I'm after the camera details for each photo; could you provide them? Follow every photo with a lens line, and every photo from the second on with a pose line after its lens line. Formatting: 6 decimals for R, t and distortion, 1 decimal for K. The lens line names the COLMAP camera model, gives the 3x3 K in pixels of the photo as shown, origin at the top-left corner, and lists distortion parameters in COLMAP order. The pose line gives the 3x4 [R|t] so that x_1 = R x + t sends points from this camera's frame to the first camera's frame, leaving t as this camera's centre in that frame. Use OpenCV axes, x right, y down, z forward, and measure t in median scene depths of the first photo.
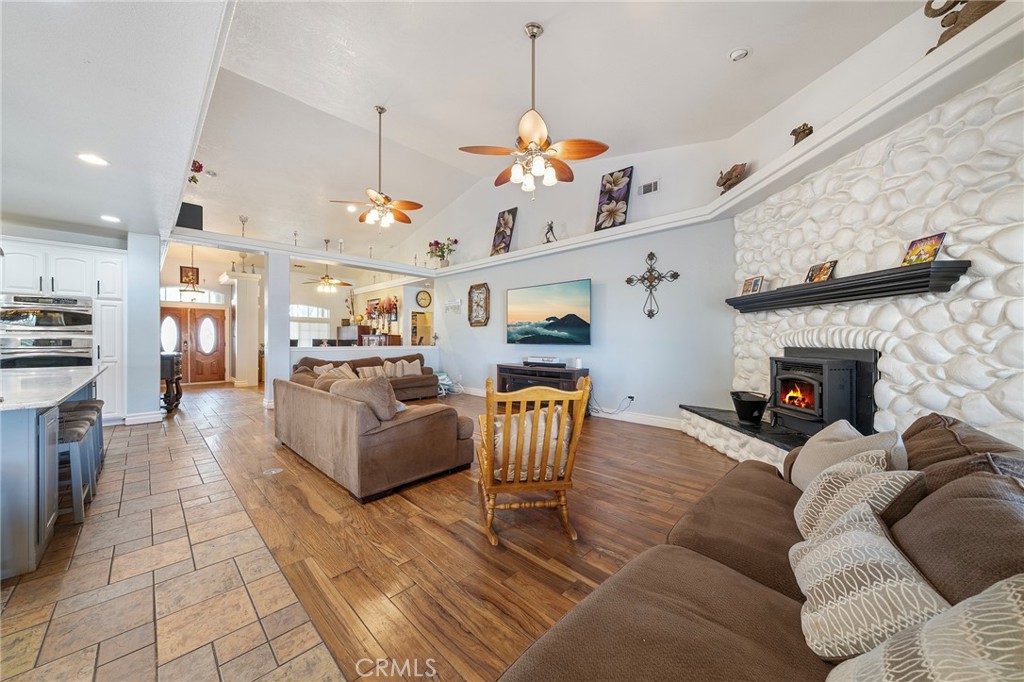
lens RADIAL K [[355.2, 0, 512.0], [0, 355.2, 341.0], [0, 0, 1]] dist [0.007450, 0.000016]
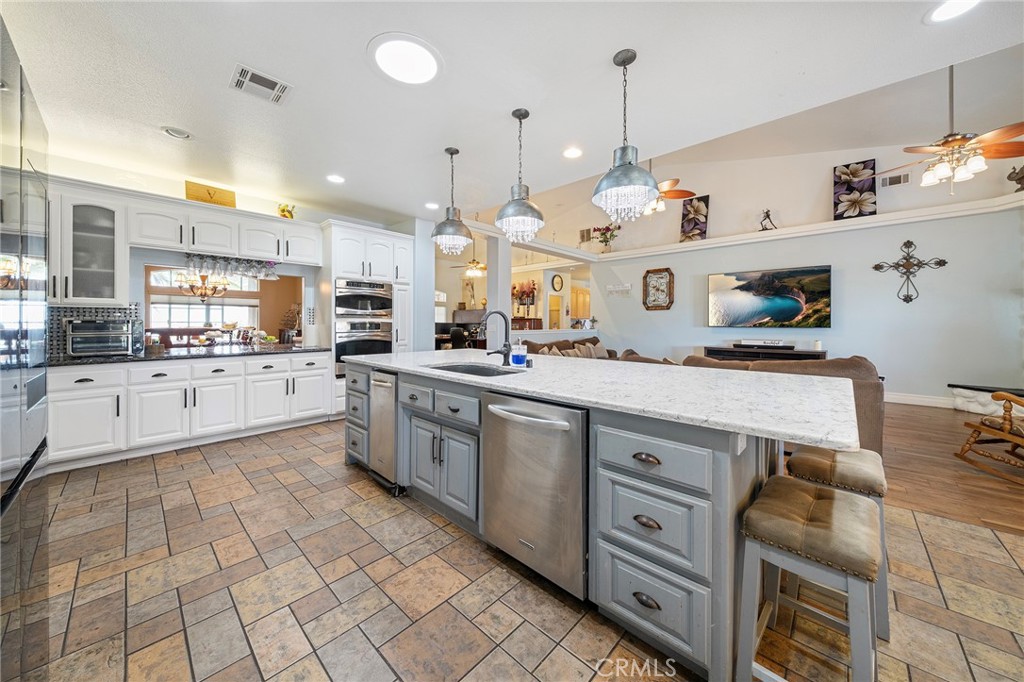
lens RADIAL K [[355.3, 0, 514.8], [0, 355.3, 324.4], [0, 0, 1]] dist [-0.000223, -0.000010]
pose [[0.999523, -0.000835, 0.030859, -0.734629], [0.000832, 1.000000, 0.000114, -0.000531], [-0.030859, -0.000088, 0.999524, -0.020602]]
